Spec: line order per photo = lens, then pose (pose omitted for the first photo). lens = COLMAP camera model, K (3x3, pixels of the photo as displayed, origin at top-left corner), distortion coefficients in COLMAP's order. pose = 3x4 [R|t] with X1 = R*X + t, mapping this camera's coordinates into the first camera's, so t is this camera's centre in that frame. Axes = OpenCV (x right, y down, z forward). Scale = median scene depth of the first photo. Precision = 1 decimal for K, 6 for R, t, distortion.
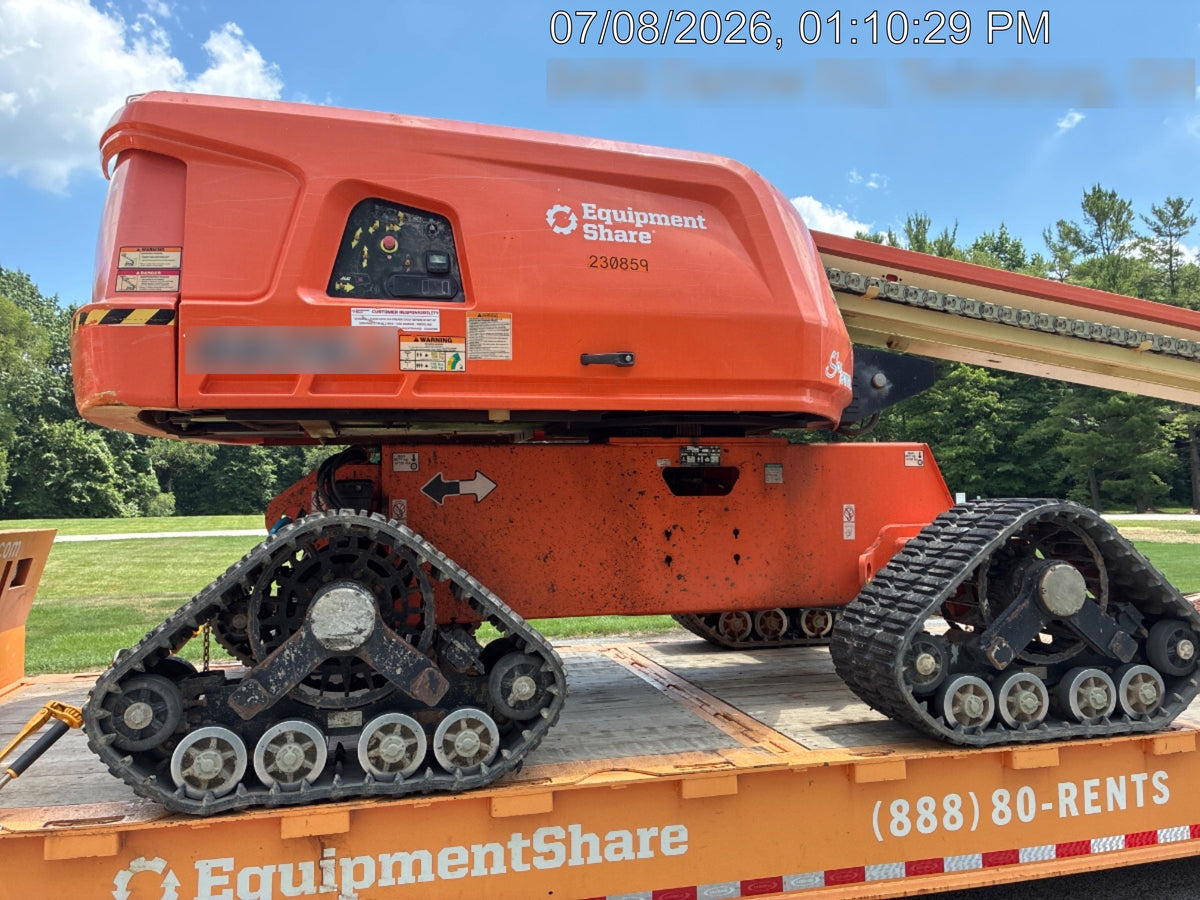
lens RADIAL K [[973.4, 0, 614.1], [0, 973.4, 450.5], [0, 0, 1]] dist [0.048876, -0.104823]
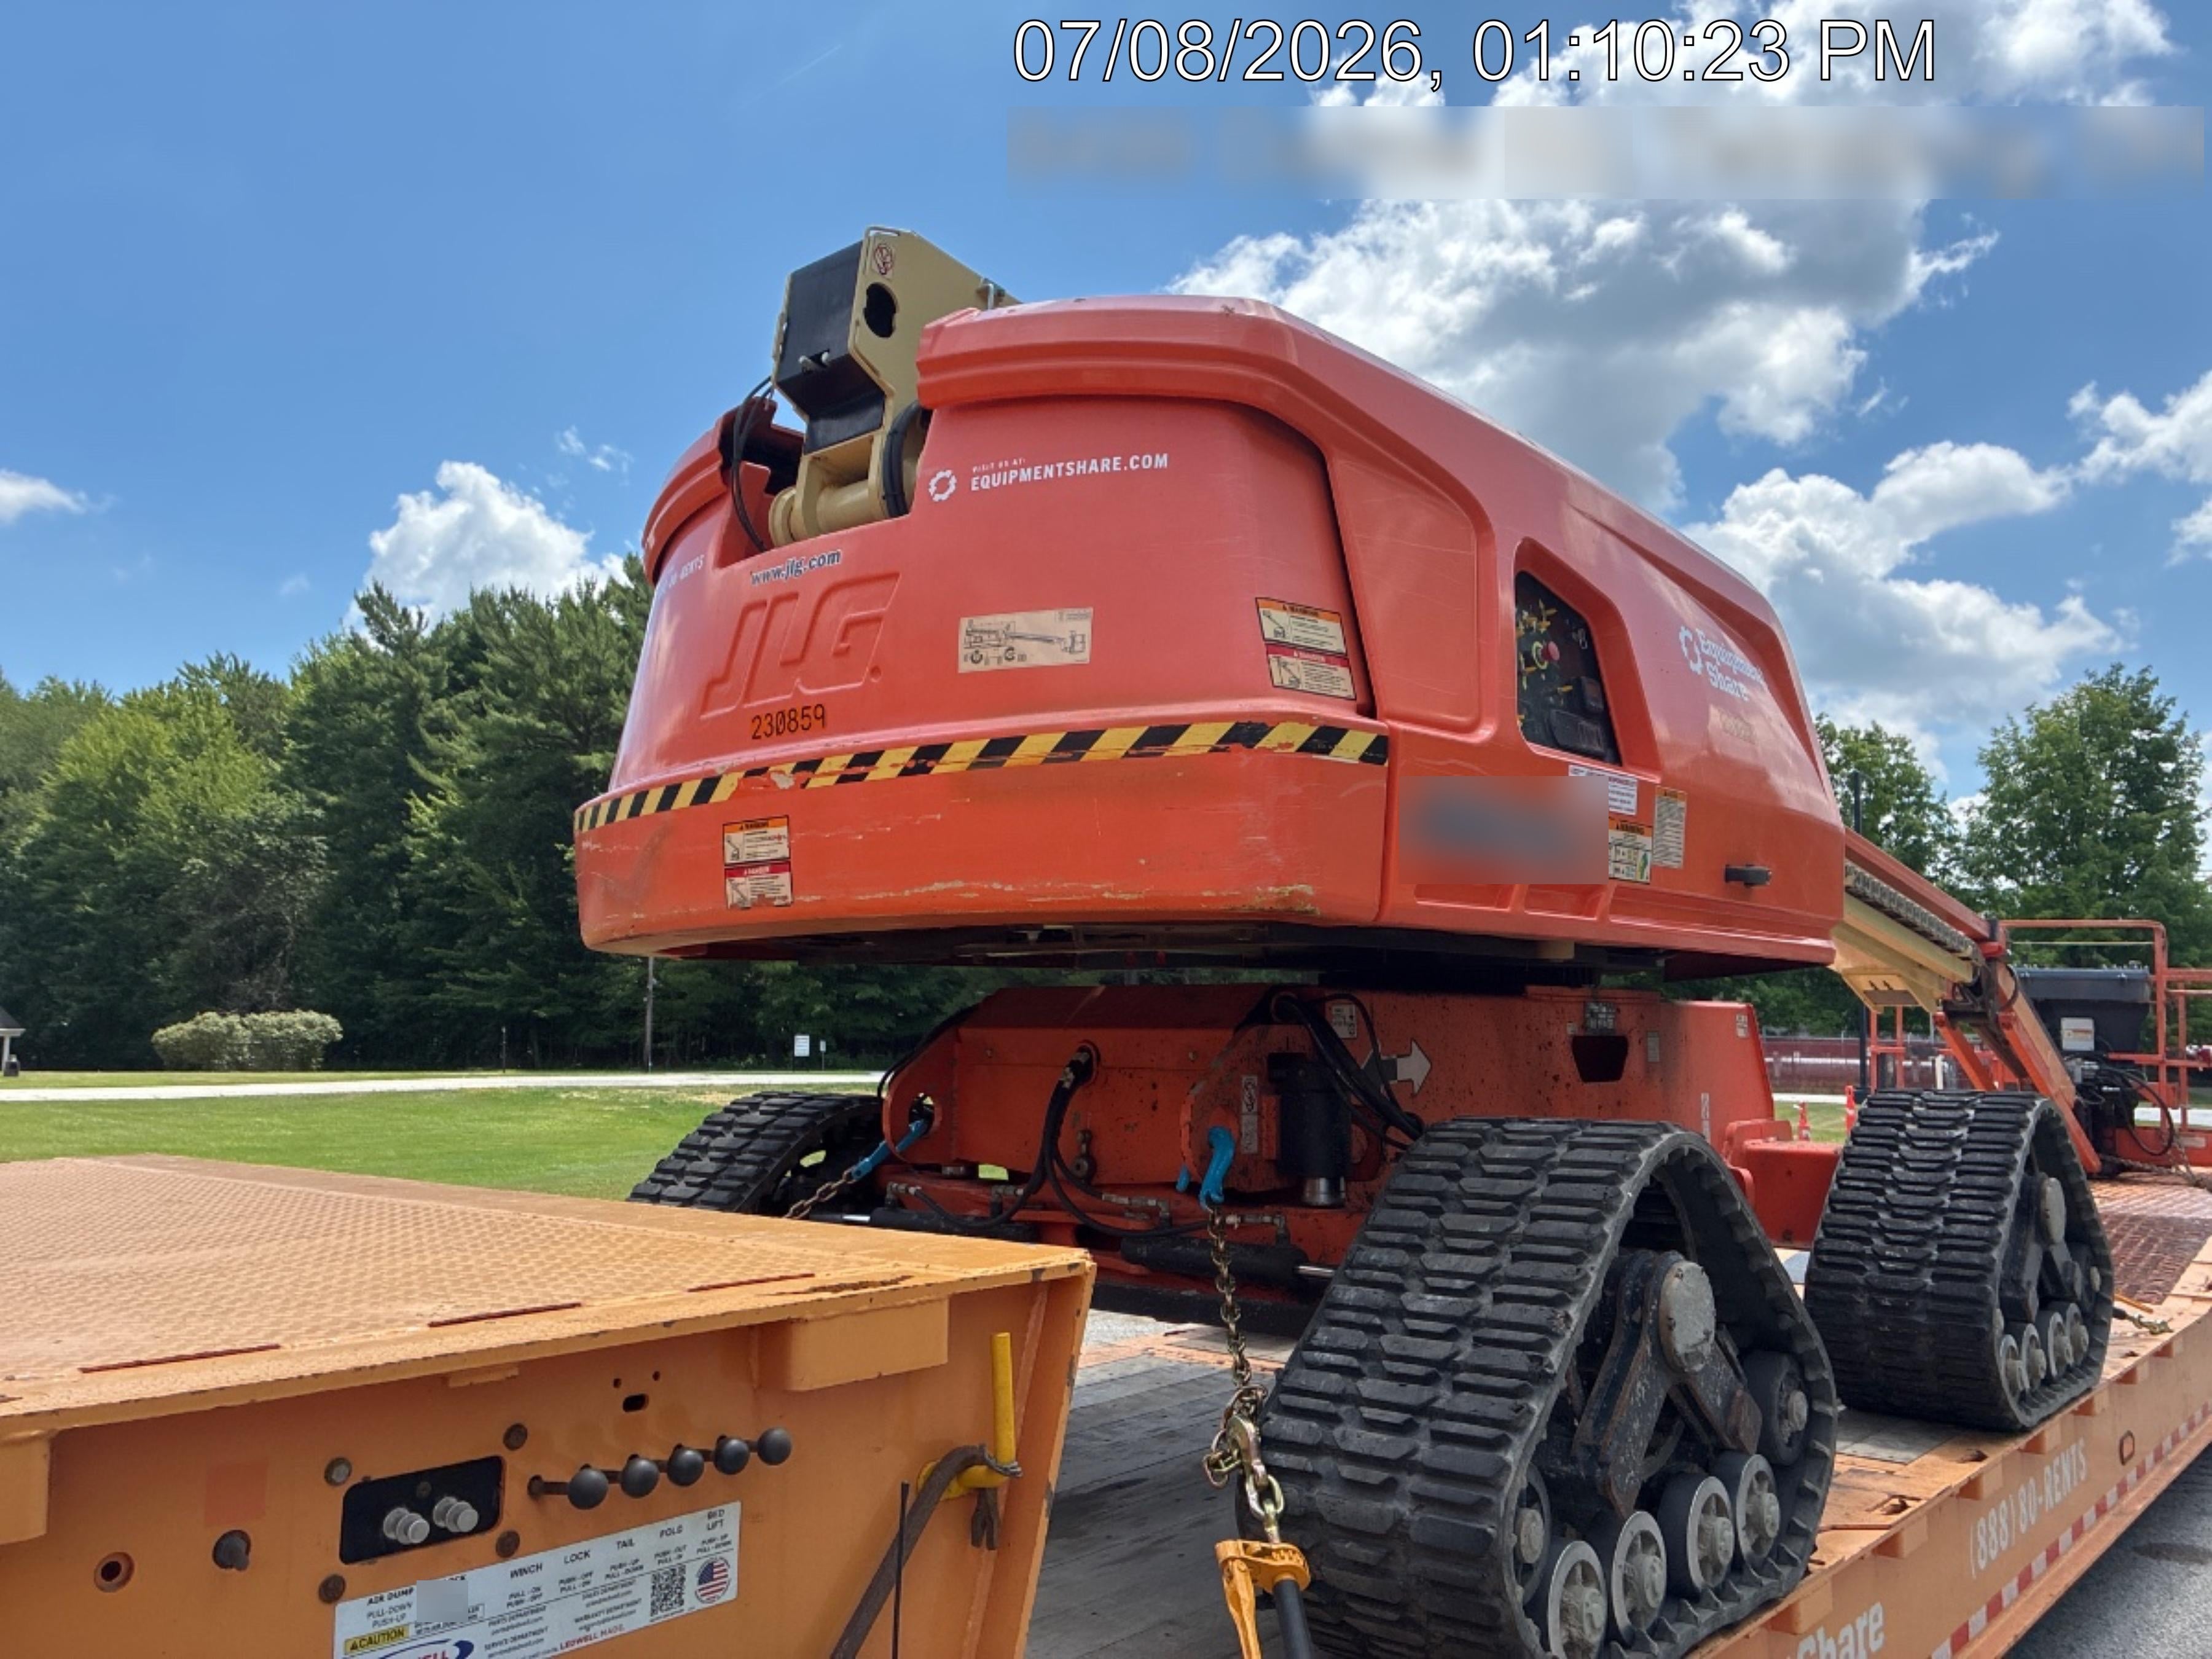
lens RADIAL K [[1794.3, 0, 1131.9], [0, 1794.3, 830.4], [0, 0, 1]] dist [0.048876, -0.104823]
pose [[0.807158, 0.083066, 0.584462, -1.129646], [-0.045064, 0.995832, -0.079297, -0.012507], [-0.588613, 0.037667, 0.807537, 0.309692]]
